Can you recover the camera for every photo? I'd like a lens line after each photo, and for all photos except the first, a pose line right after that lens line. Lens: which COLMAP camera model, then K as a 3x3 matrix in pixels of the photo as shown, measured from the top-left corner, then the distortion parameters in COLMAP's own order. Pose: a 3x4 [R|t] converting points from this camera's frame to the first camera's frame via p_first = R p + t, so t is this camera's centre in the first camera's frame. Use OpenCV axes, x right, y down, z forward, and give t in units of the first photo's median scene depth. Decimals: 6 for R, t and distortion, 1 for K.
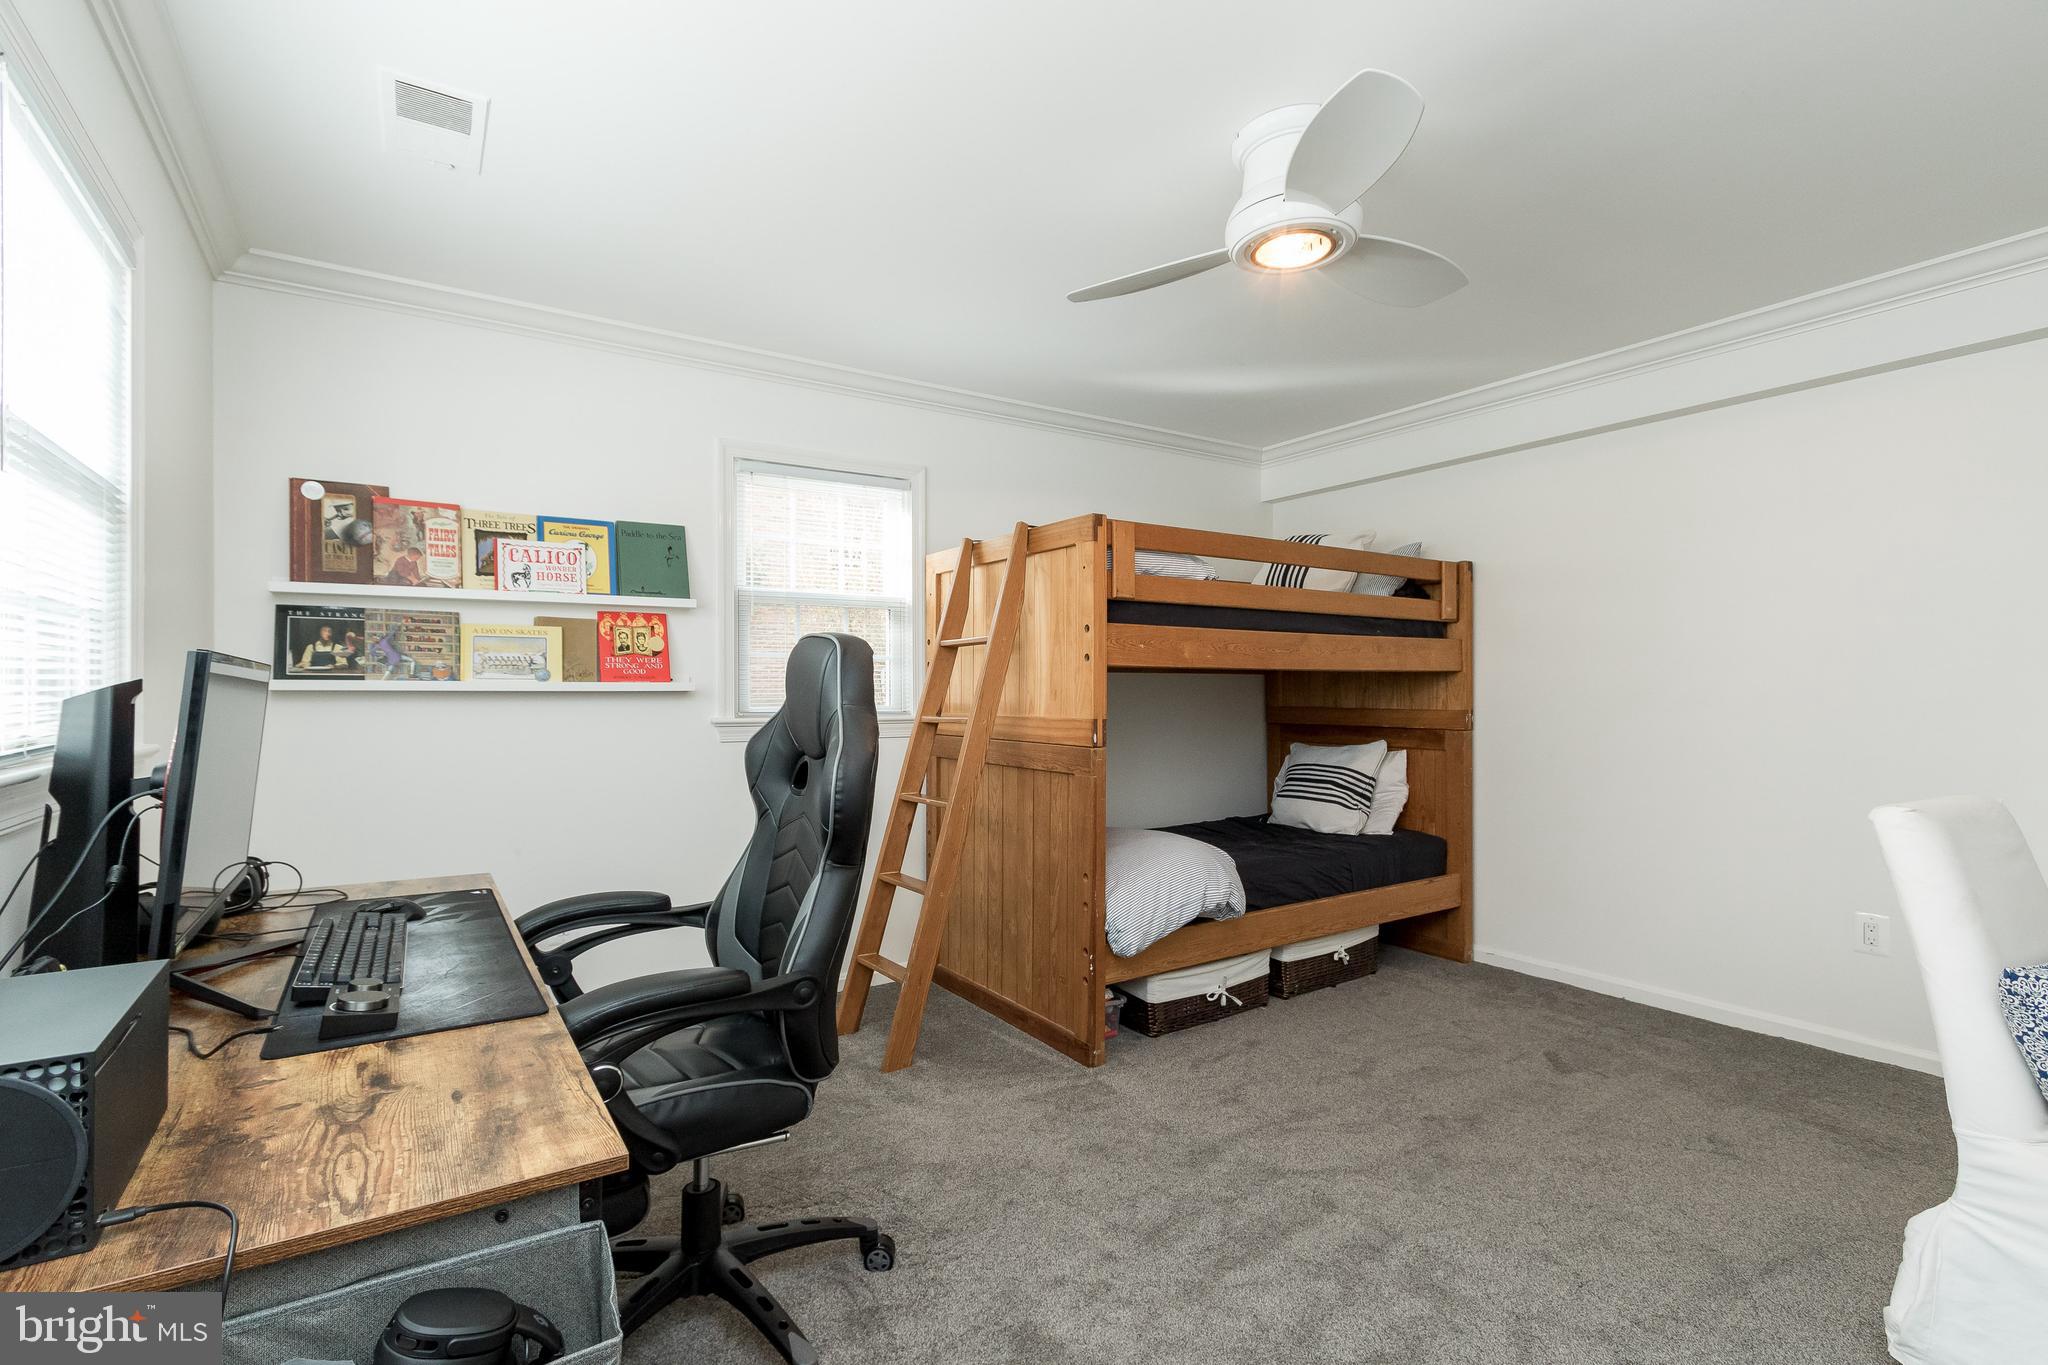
lens RADIAL K [[949.2, 0, 1017.6], [0, 949.2, 682.9], [0, 0, 1]] dist [0.008724, -0.000533]
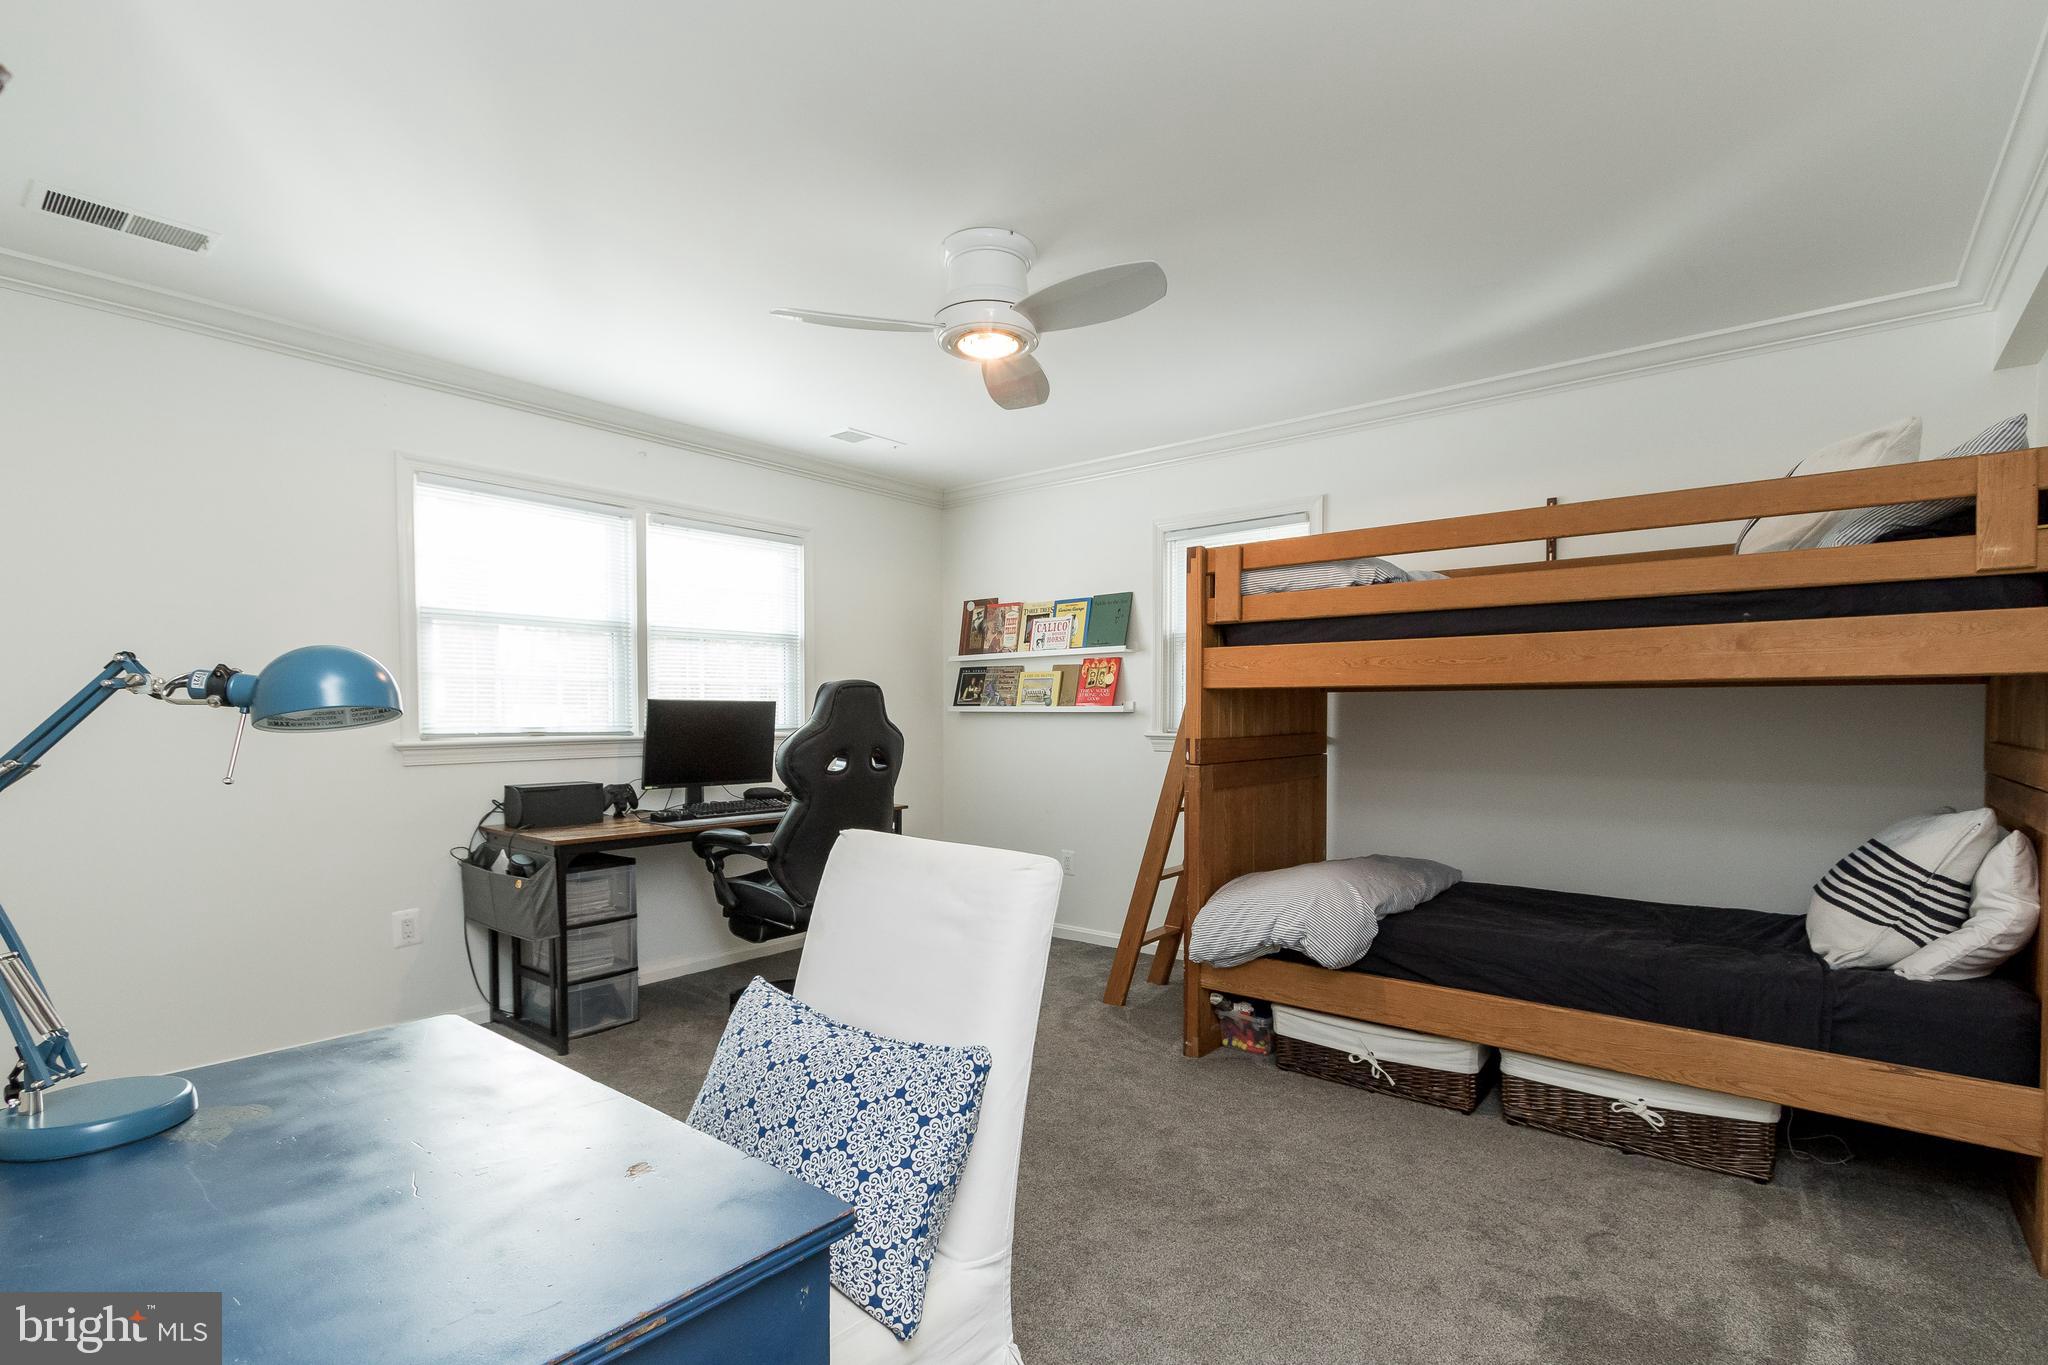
lens RADIAL K [[949.2, 0, 1000.2], [0, 949.2, 721.2], [0, 0, 1]] dist [0.008724, -0.000533]
pose [[0.303409, 0.009418, -0.952814, 0.988659], [0.006259, 0.999910, 0.011877, 0.004105], [0.952840, -0.009567, 0.303323, 0.443488]]
